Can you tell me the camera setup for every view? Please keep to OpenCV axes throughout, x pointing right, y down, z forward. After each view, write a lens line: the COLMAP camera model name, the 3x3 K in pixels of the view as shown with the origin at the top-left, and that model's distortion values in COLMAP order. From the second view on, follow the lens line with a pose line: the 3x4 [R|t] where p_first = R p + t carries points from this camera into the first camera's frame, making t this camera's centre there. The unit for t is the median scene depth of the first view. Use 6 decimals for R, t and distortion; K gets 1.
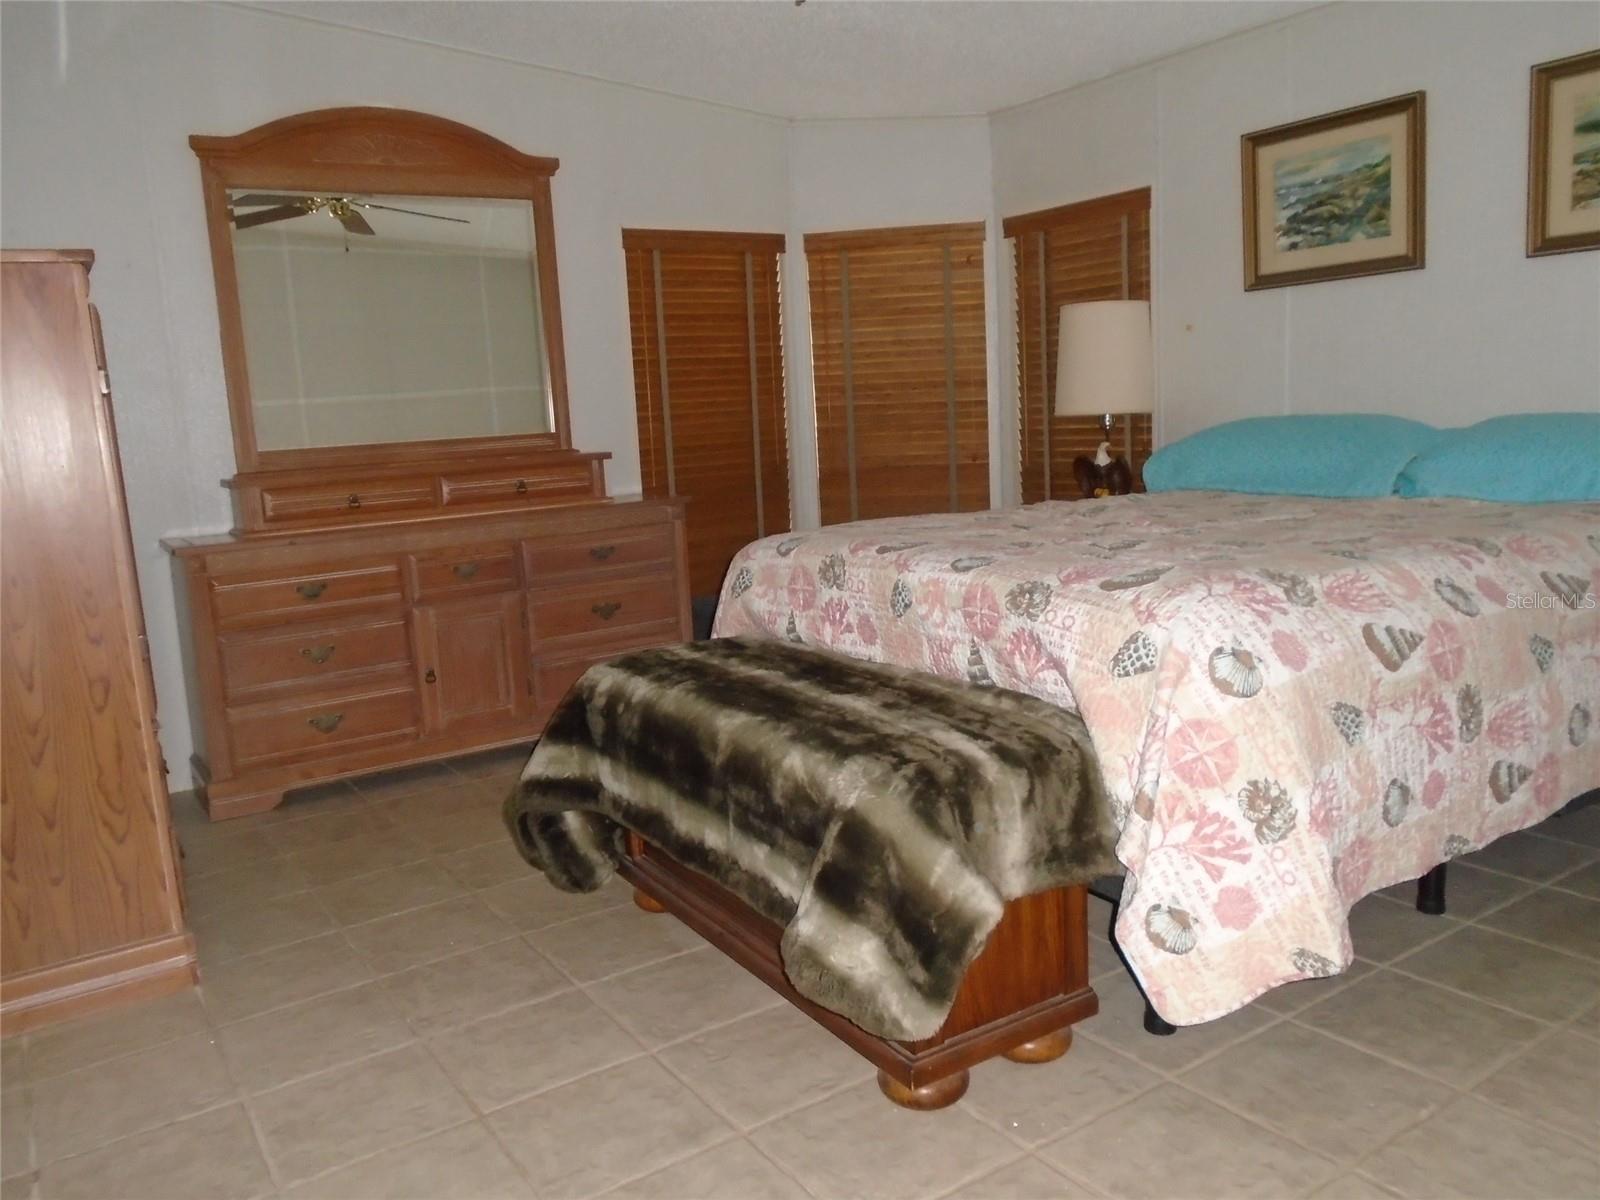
lens RADIAL K [[1211.8, 0, 797.7], [0, 1211.8, 597.6], [0, 0, 1]] dist [-0.027210, 0.013840]
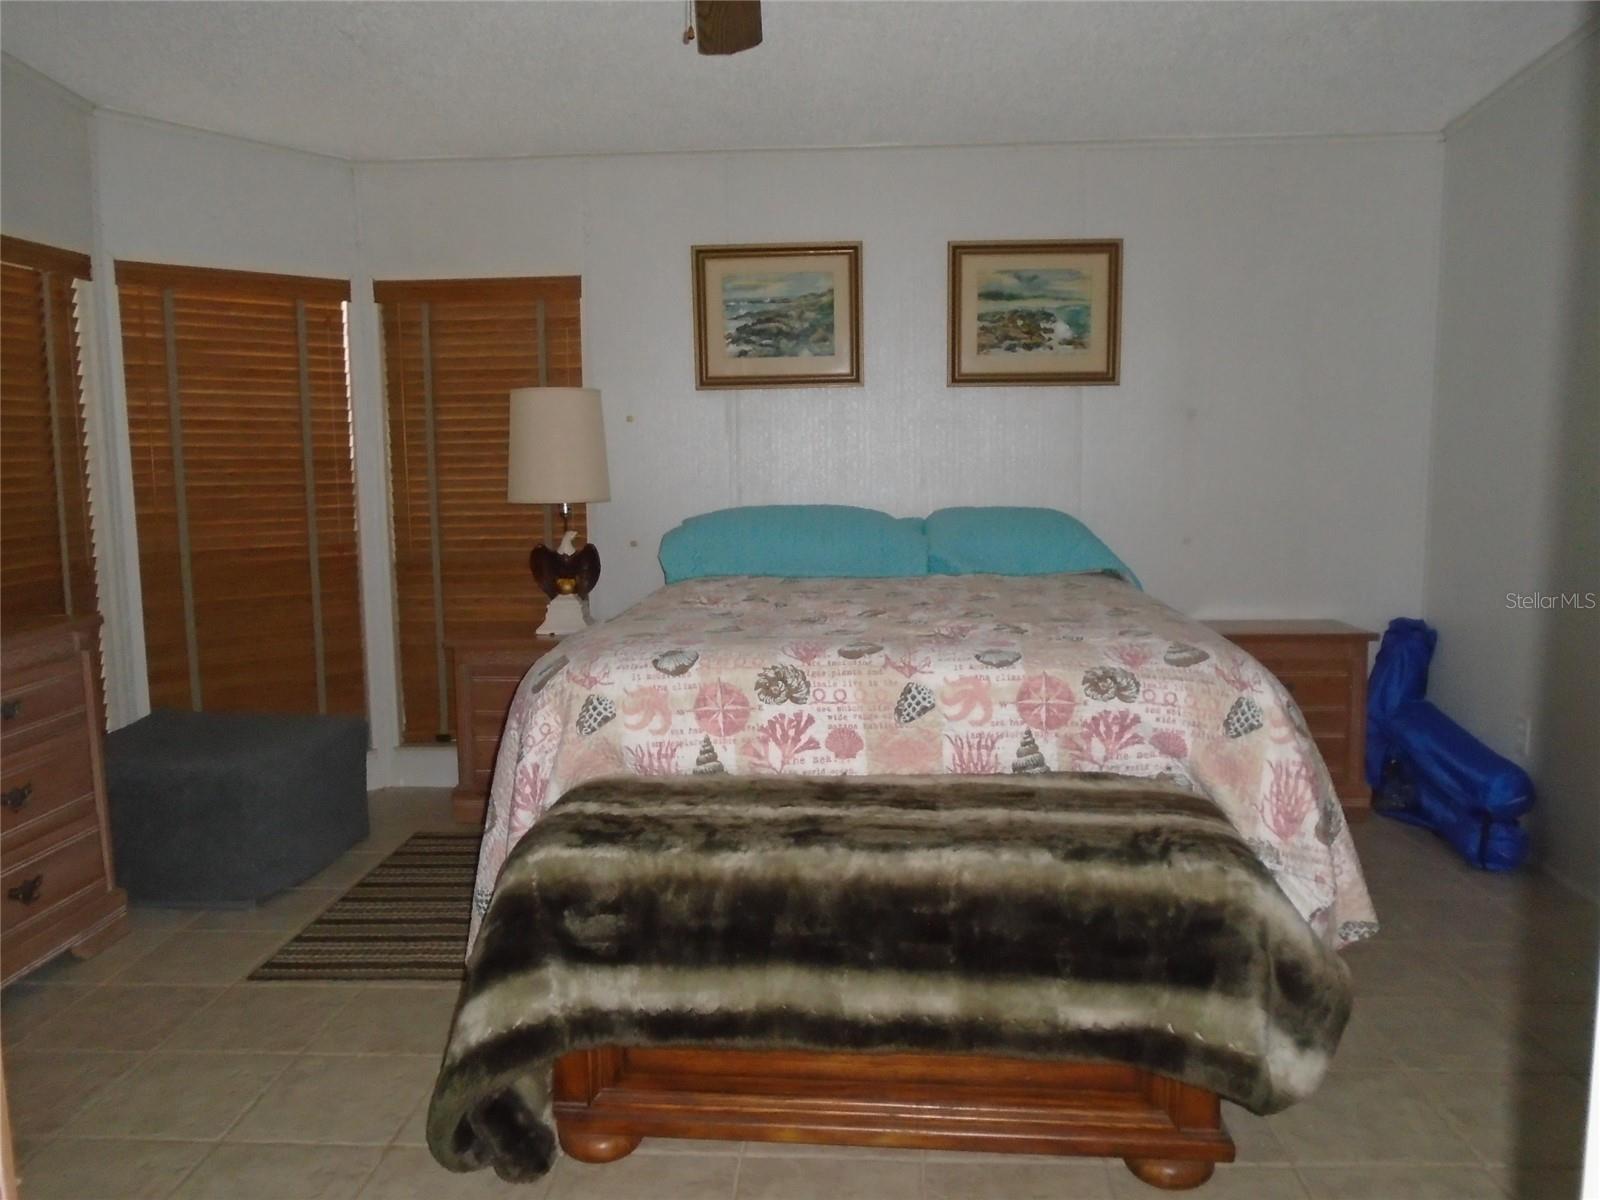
lens RADIAL K [[1211.8, 0, 798.4], [0, 1211.8, 600.0], [0, 0, 1]] dist [-0.027210, 0.013840]
pose [[0.607808, -0.054899, 0.792184, -0.461726], [0.103746, 0.994547, -0.010677, -0.050296], [-0.787278, 0.088676, 0.610189, 0.306726]]
